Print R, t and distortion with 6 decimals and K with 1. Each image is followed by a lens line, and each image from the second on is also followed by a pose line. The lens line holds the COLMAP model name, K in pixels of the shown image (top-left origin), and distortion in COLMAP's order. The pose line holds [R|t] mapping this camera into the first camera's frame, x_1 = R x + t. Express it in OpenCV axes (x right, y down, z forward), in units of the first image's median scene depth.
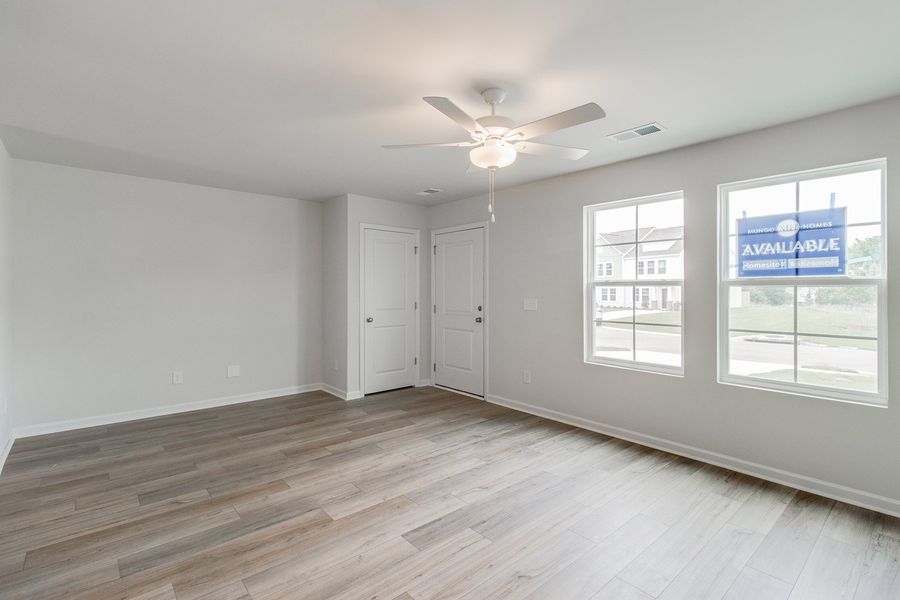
lens RADIAL K [[419.2, 0, 459.3], [0, 419.2, 285.4], [0, 0, 1]] dist [0.004810, -0.000752]
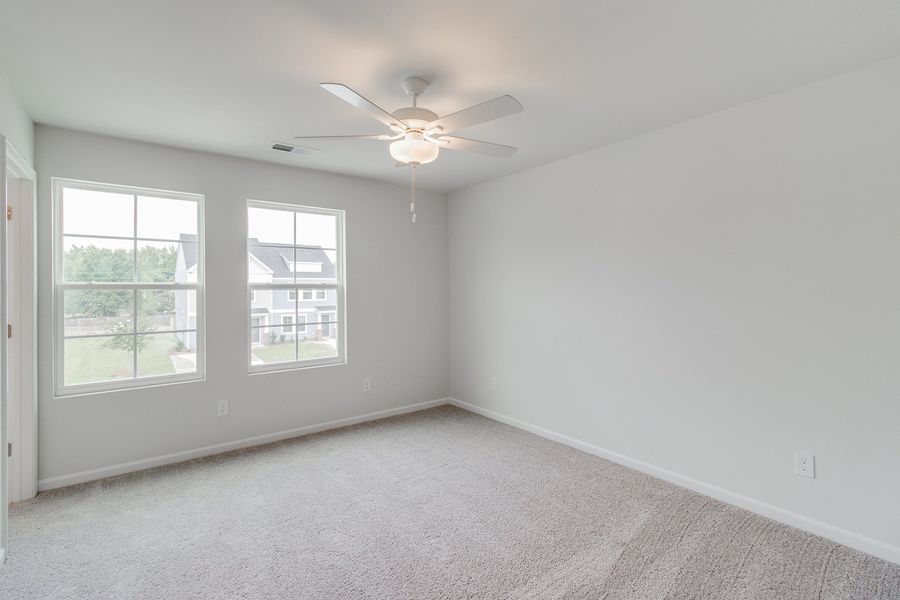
lens RADIAL K [[368.9, 0, 454.9], [0, 368.9, 289.7], [0, 0, 1]] dist [-0.004085, -0.001116]
pose [[0.119944, -0.000437, 0.992781, -0.284967], [0.000309, 1.000000, 0.000403, 0.000782], [-0.992781, 0.000258, 0.119944, 0.313083]]
